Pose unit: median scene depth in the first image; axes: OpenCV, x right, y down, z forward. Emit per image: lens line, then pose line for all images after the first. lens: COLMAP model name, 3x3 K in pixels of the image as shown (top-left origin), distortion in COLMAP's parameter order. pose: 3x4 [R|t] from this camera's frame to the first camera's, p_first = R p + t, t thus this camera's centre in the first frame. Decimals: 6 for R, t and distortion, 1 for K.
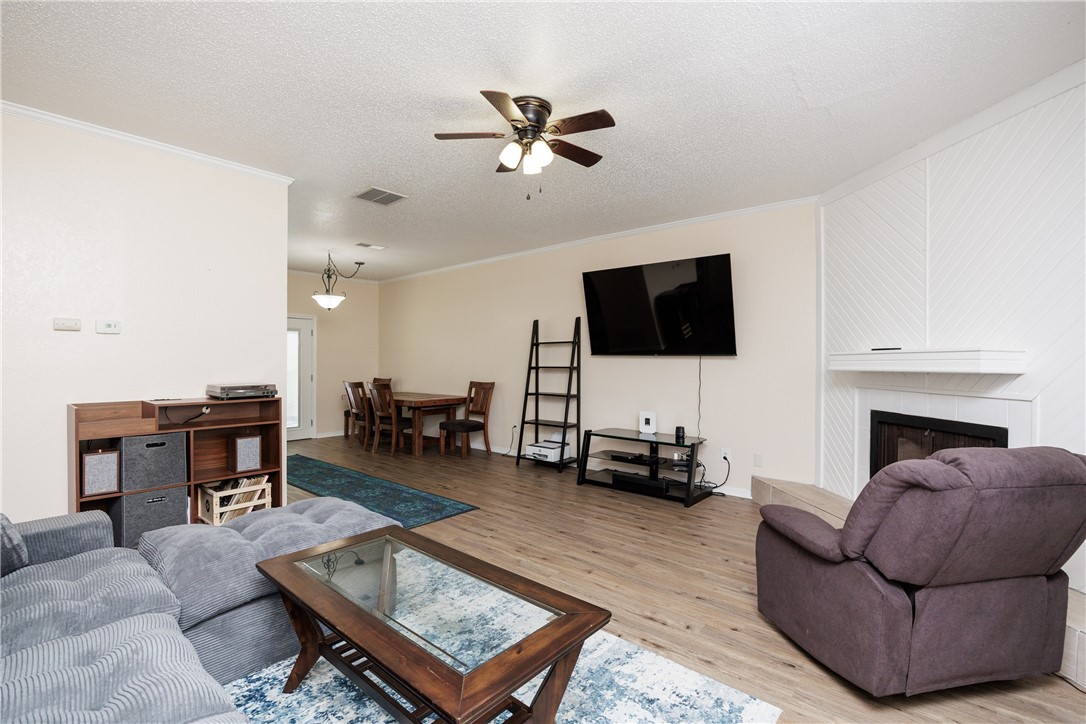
lens RADIAL K [[497.9, 0, 544.5], [0, 497.9, 366.1], [0, 0, 1]] dist [-0.013819, 0.000515]
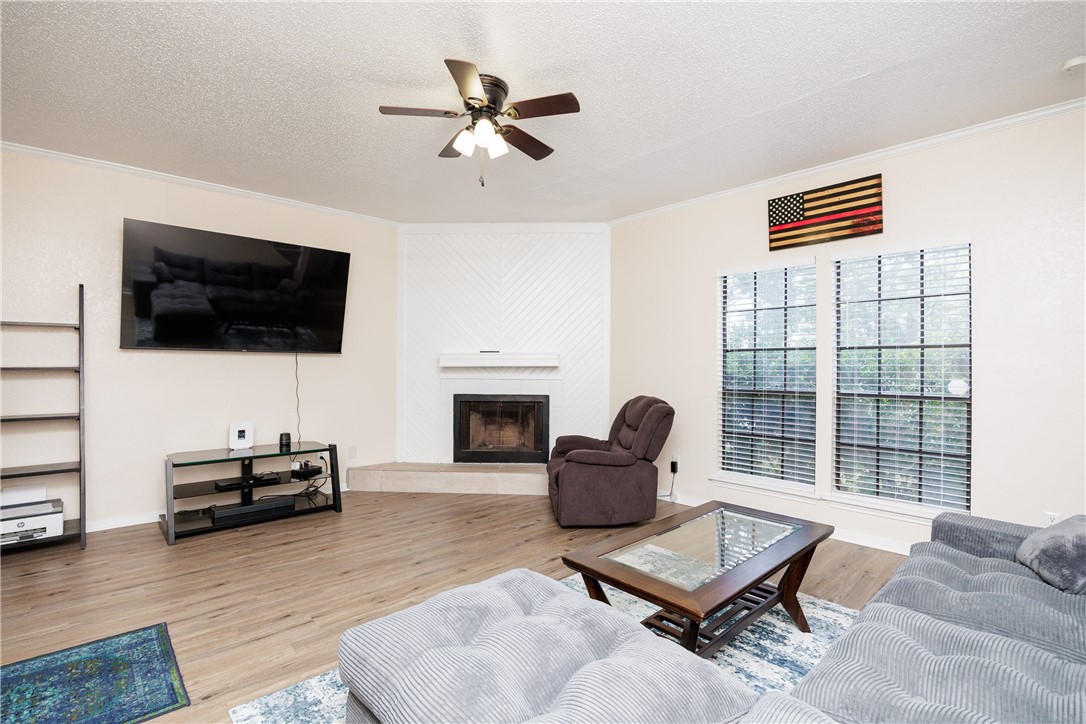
lens RADIAL K [[497.9, 0, 538.4], [0, 497.9, 365.5], [0, 0, 1]] dist [-0.013819, 0.000515]
pose [[0.116584, -0.013878, 0.993084, -0.615152], [0.004224, 0.999900, 0.013477, -0.008954], [-0.993172, 0.002624, 0.116631, 0.508762]]
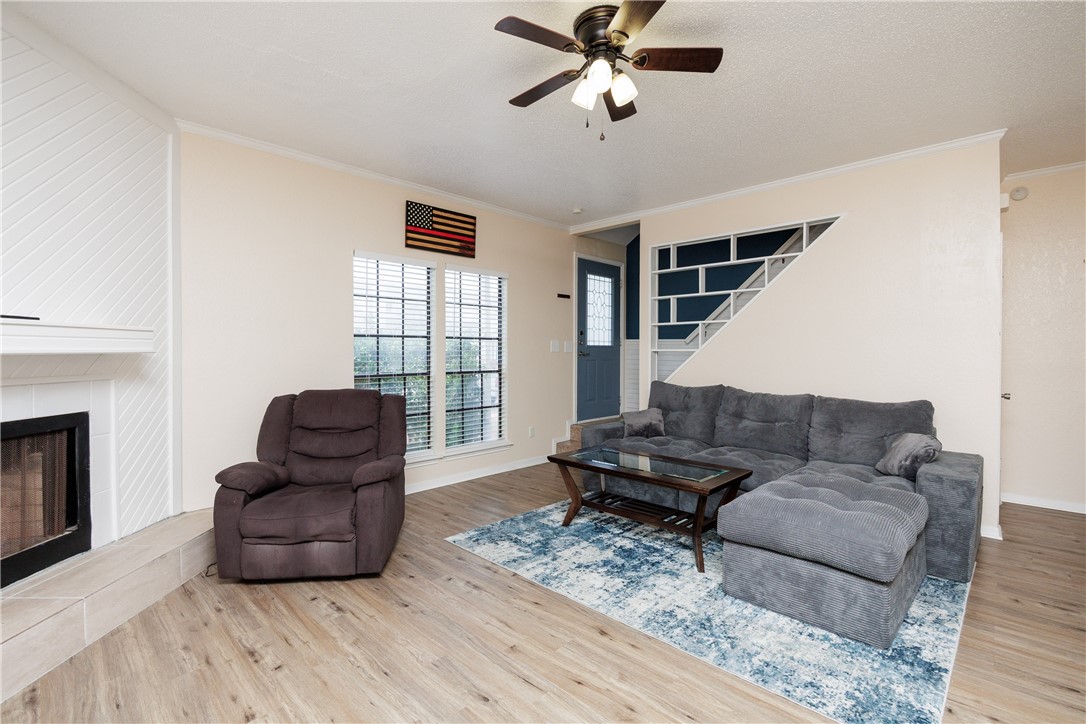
lens RADIAL K [[497.9, 0, 529.5], [0, 497.9, 349.6], [0, 0, 1]] dist [-0.013819, 0.000515]
pose [[-0.996573, -0.010146, 0.082089, 0.010635], [-0.010024, 0.999948, 0.001893, -0.002197], [-0.082104, 0.001064, -0.996623, 1.173897]]
